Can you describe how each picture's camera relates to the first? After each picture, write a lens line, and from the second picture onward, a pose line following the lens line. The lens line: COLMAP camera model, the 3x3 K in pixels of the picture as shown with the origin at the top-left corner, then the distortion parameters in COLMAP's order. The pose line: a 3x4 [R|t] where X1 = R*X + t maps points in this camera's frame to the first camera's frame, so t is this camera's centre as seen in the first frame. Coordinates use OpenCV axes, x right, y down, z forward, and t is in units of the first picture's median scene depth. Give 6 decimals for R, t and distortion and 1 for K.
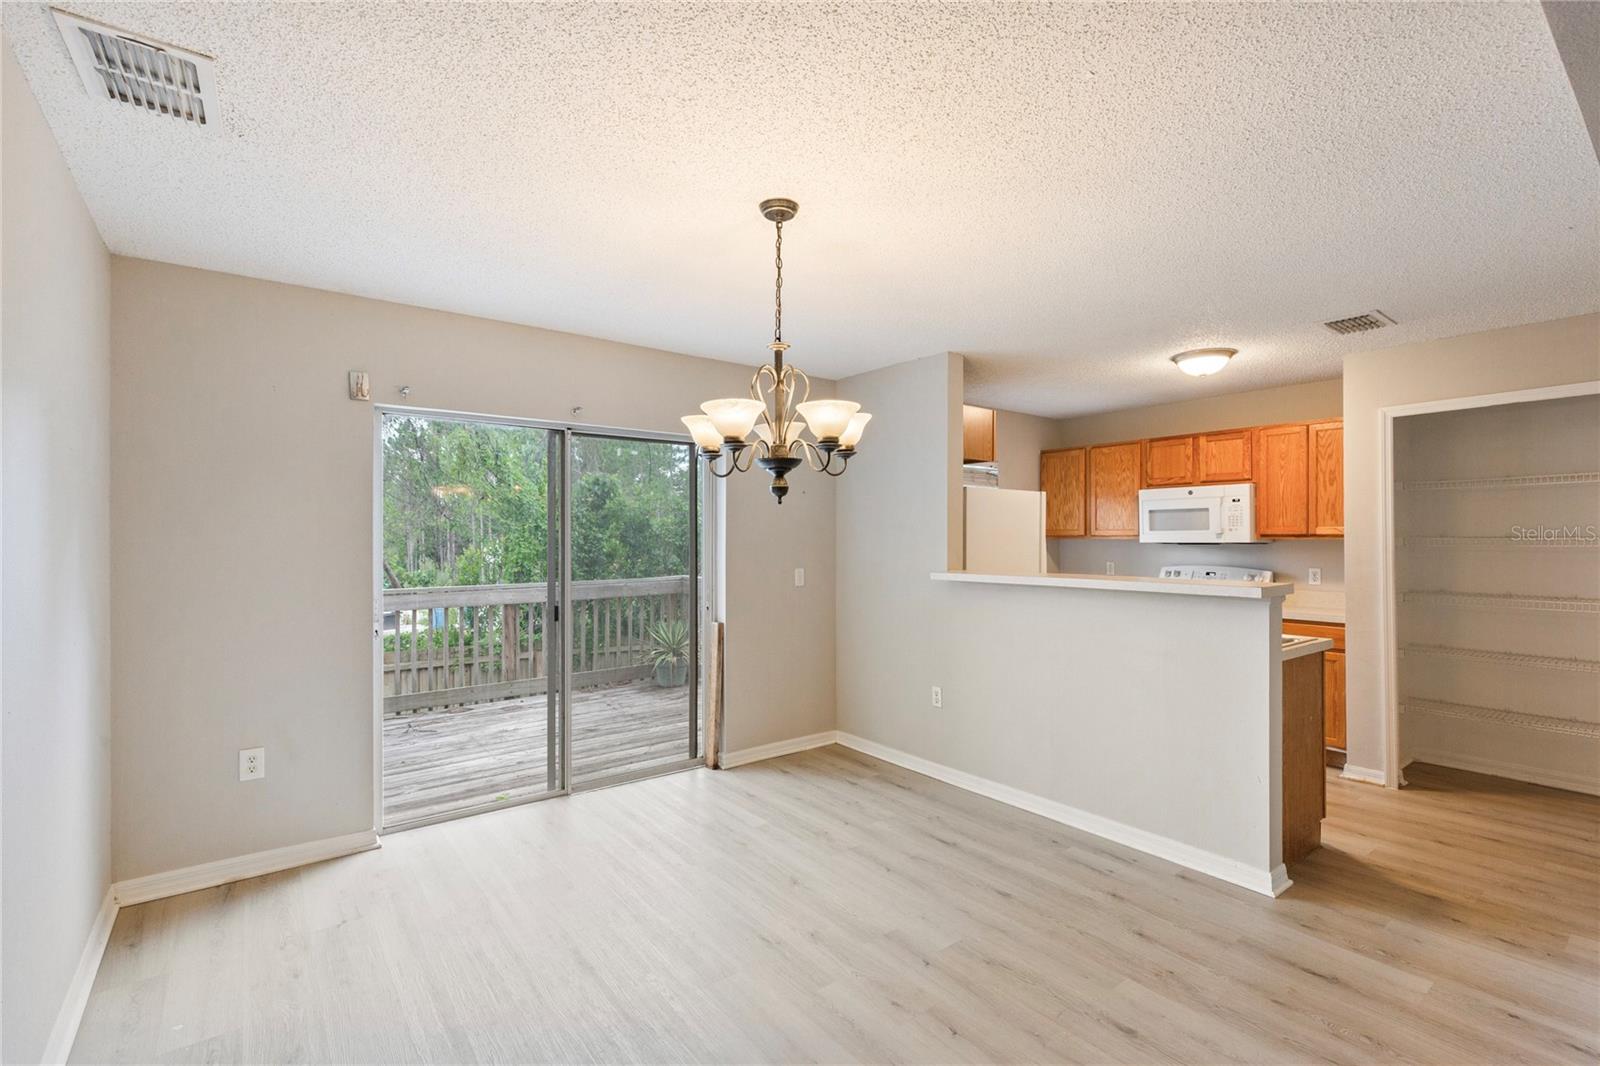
lens RADIAL K [[720.8, 0, 804.6], [0, 720.8, 533.5], [0, 0, 1]] dist [-0.001919, -0.000774]
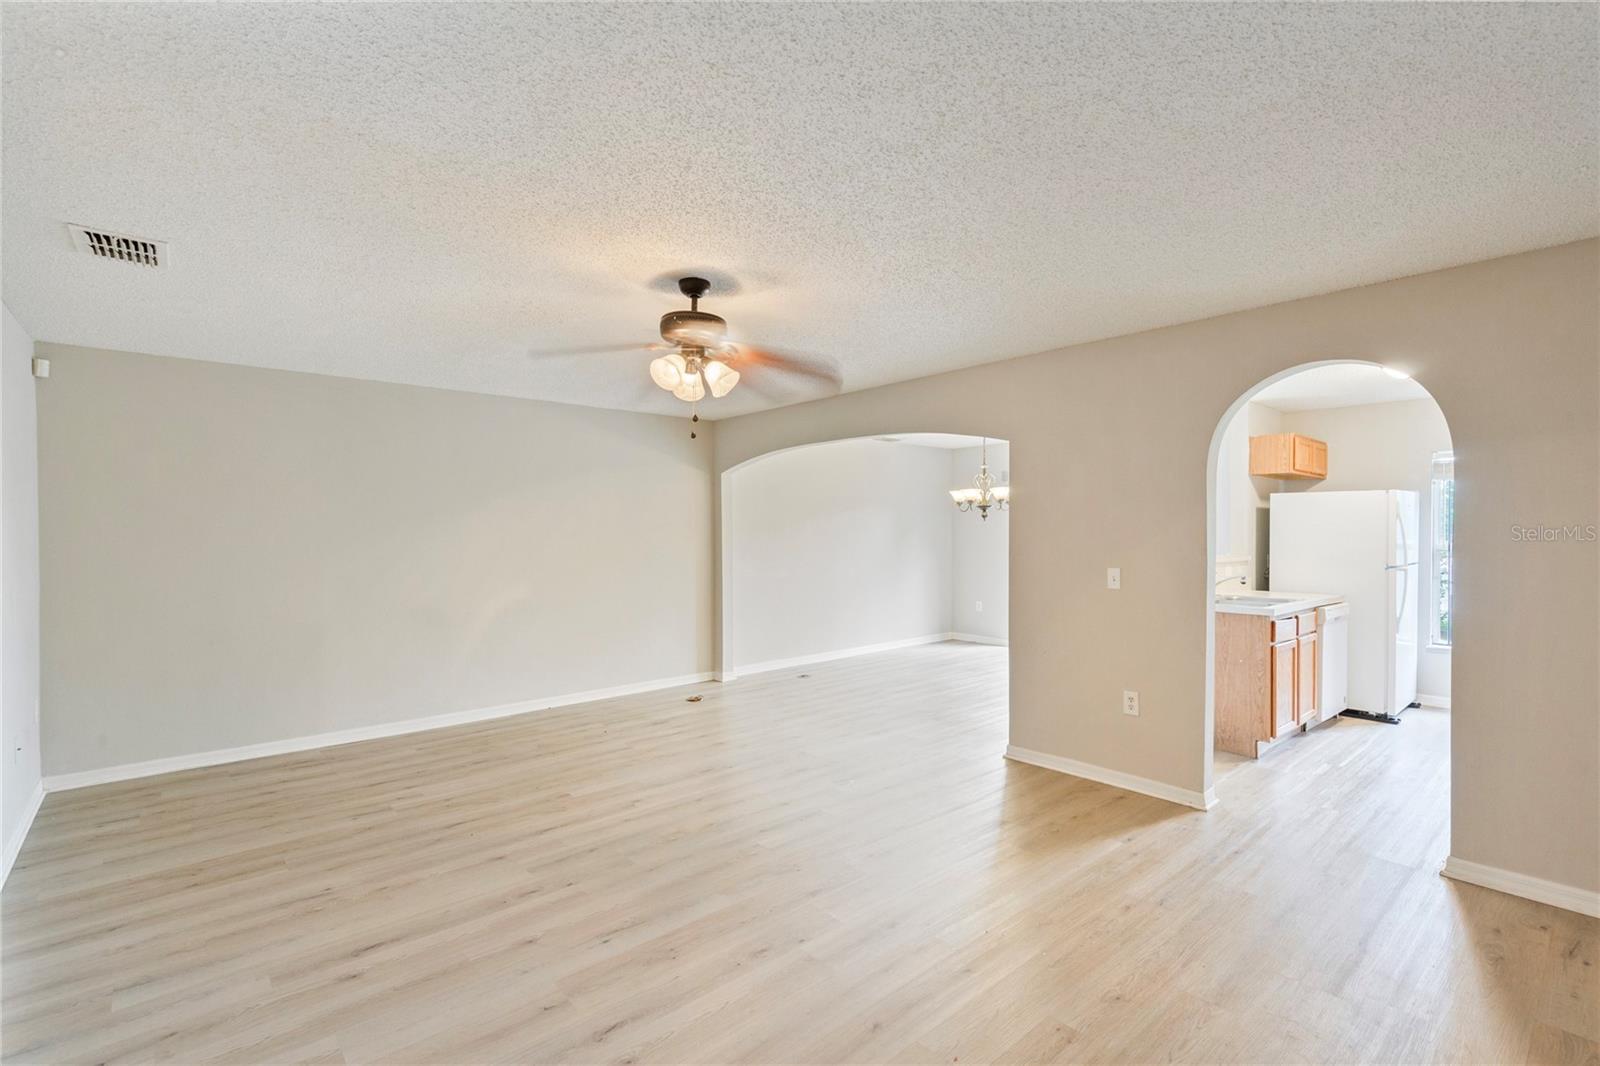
lens RADIAL K [[724.2, 0, 797.4], [0, 724.2, 545.4], [0, 0, 1]] dist [0.001788, 0.000840]
pose [[0.061673, 0.017439, -0.997944, 1.347538], [0.008693, 0.999800, 0.018008, -0.001497], [0.998059, -0.009786, 0.061509, 0.036974]]
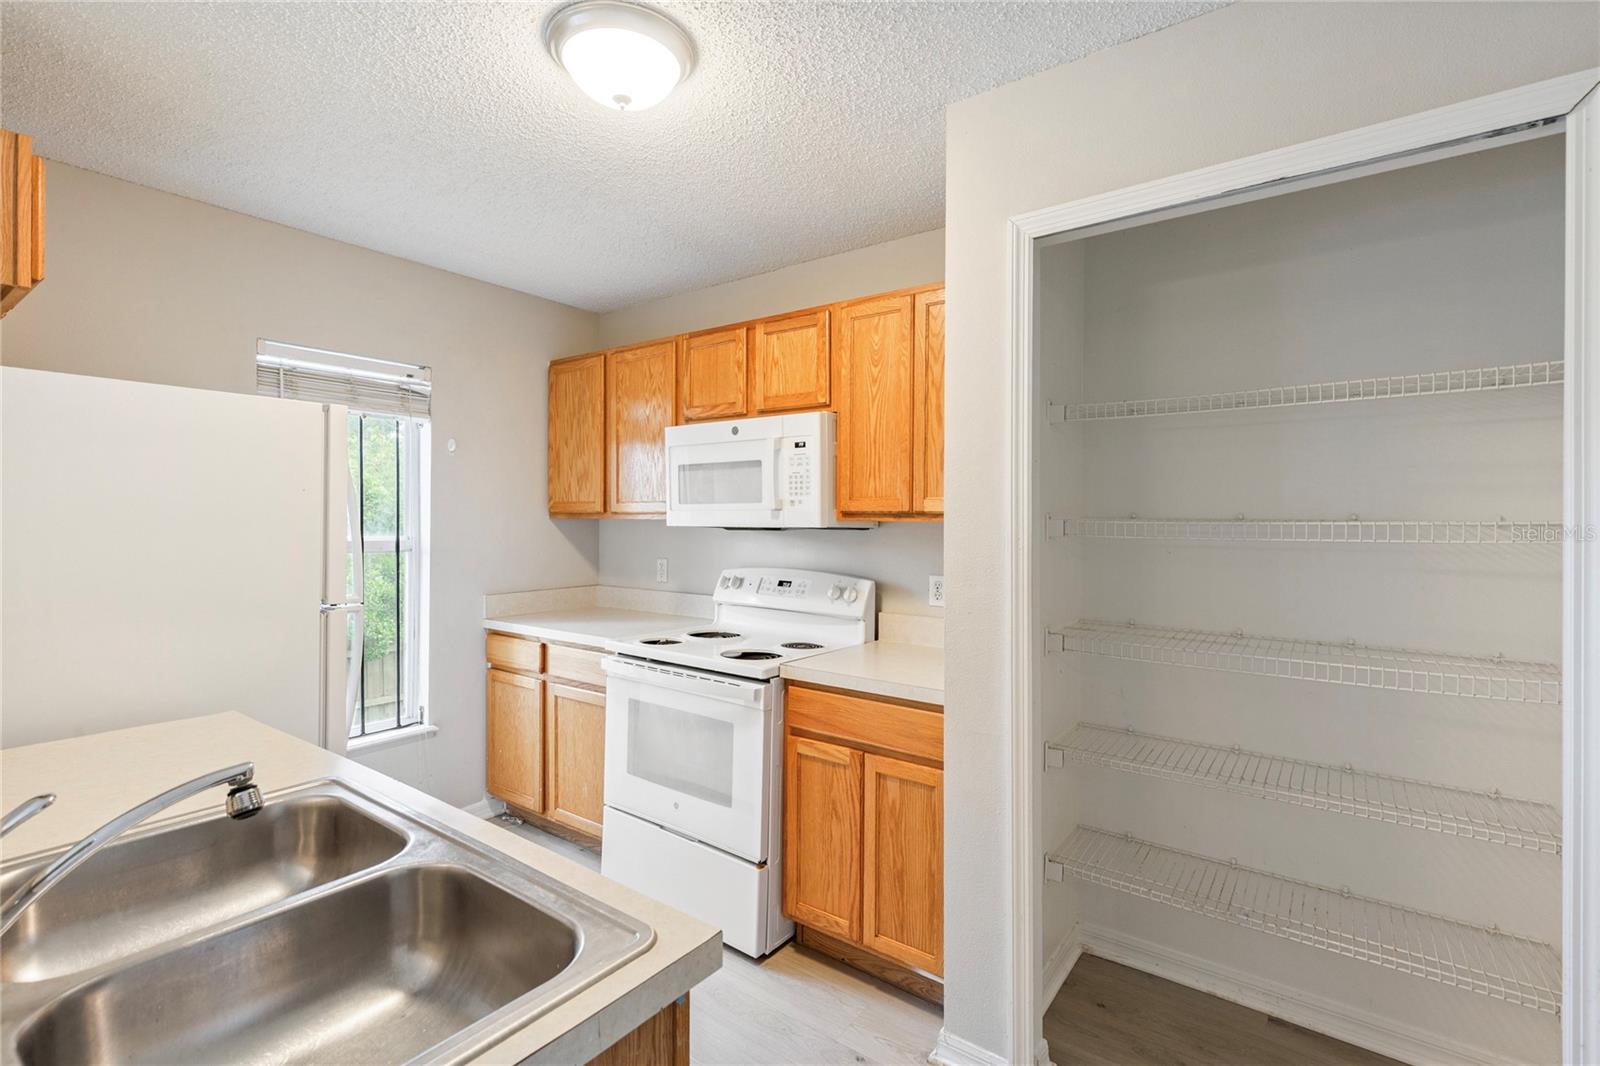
lens RADIAL K [[744.8, 0, 800.0], [0, 744.8, 533.0], [0, 0, 1]] dist [0.039506, -0.000137]
pose [[0.965853, 0.001006, 0.259088, 0.472581], [-0.008103, 0.999621, 0.026327, 0.002659], [-0.258963, -0.027528, 0.965495, 0.497071]]
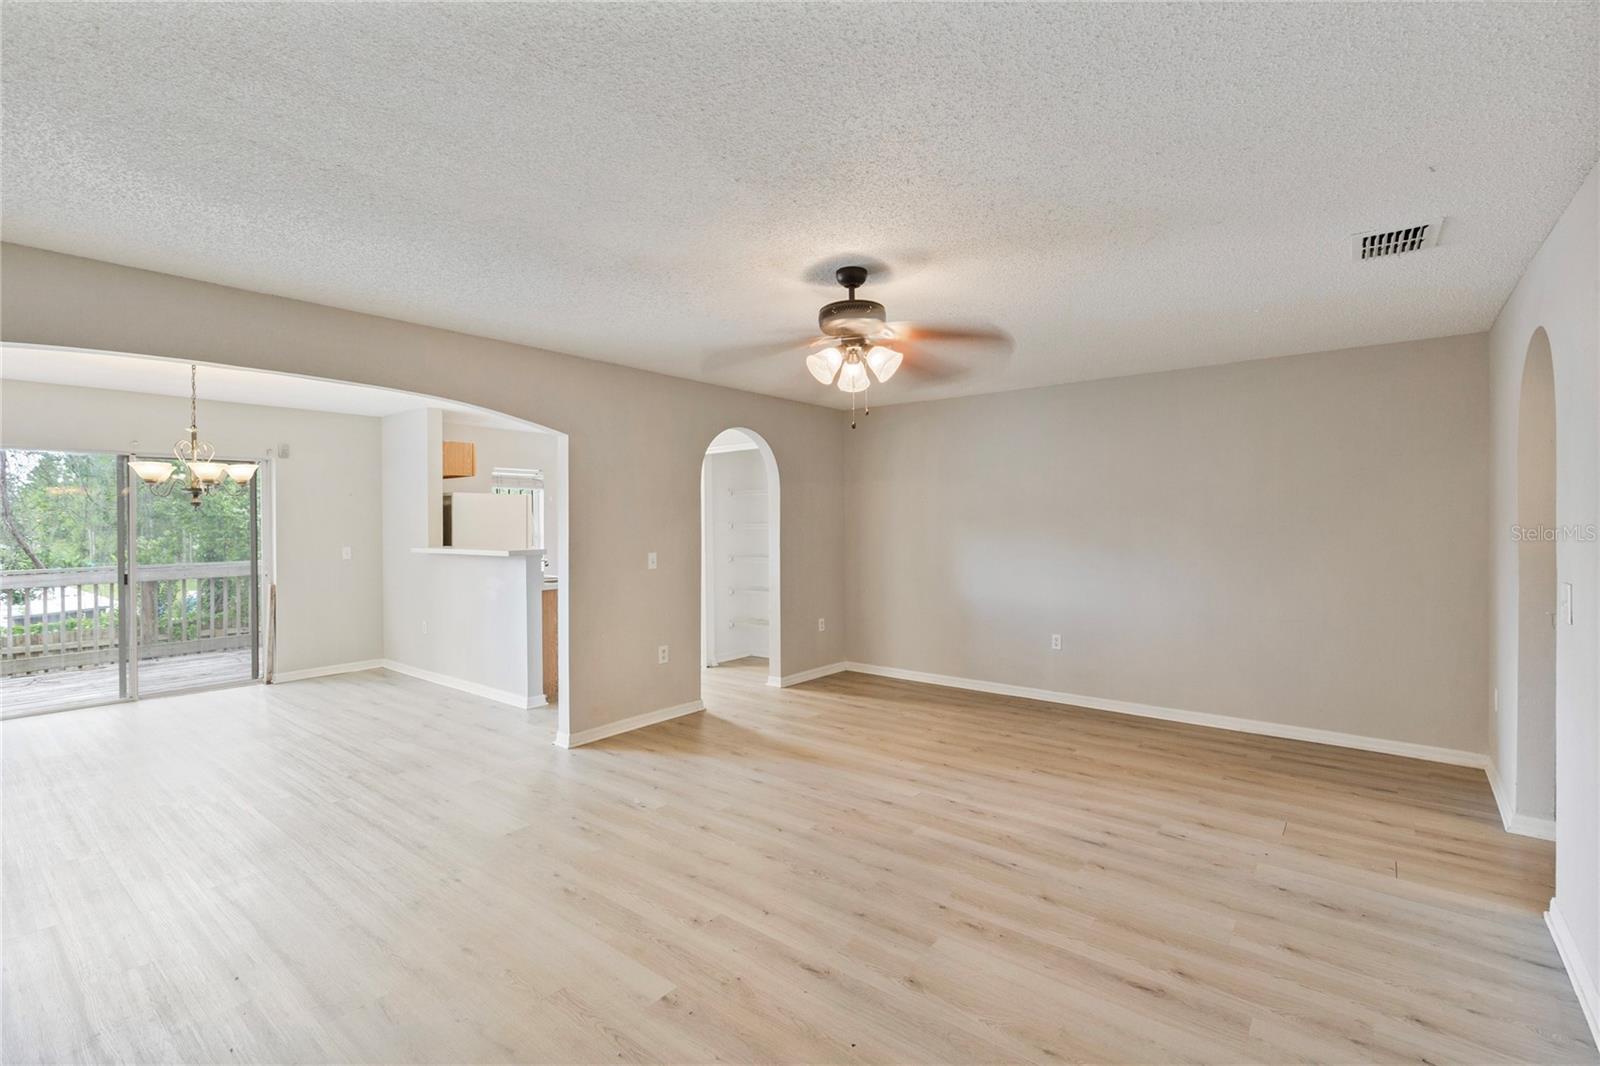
lens RADIAL K [[720.8, 0, 804.6], [0, 720.8, 533.5], [0, 0, 1]] dist [-0.001919, -0.000774]
pose [[0.970899, -0.010998, 0.239238, 0.523211], [0.005775, 0.999730, 0.022522, -0.007031], [-0.239421, -0.020485, 0.970700, -0.607370]]
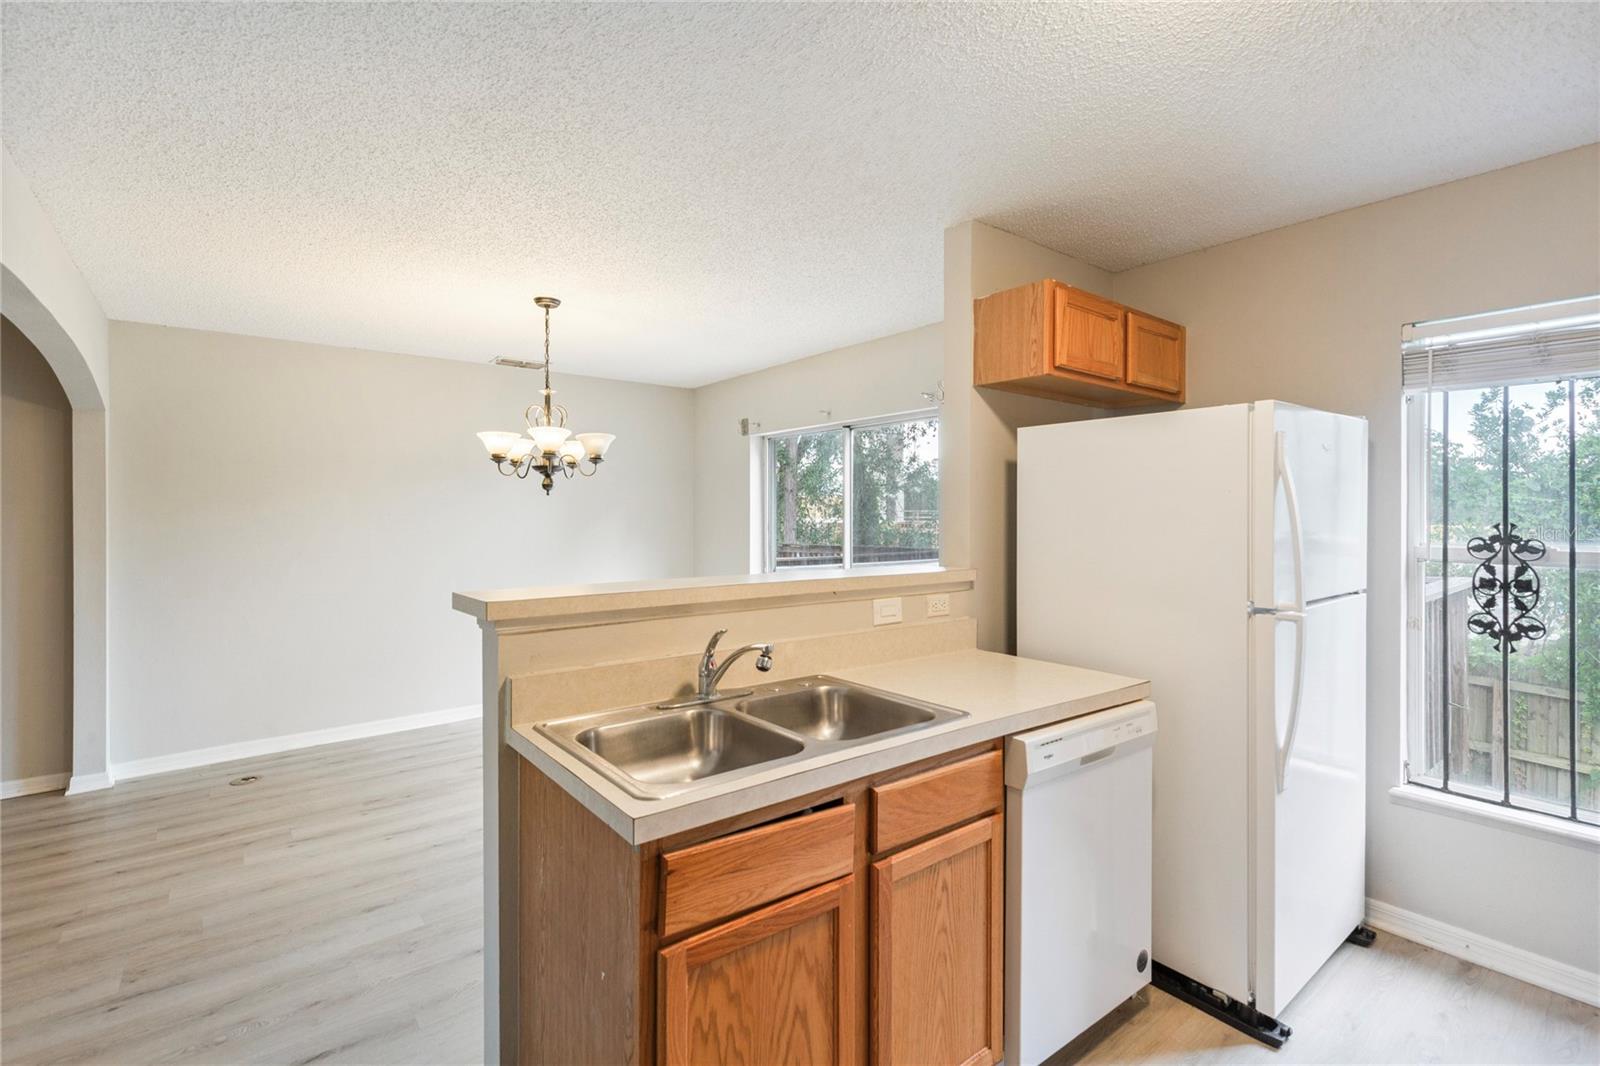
lens RADIAL K [[732.1, 0, 802.2], [0, 732.1, 521.0], [0, 0, 1]] dist [0.001068, 0.000197]
pose [[0.014024, 0.004555, -0.999891, 0.724935], [0.008700, 0.999951, 0.004677, 0.004745], [0.999864, -0.008765, 0.013984, 0.725855]]
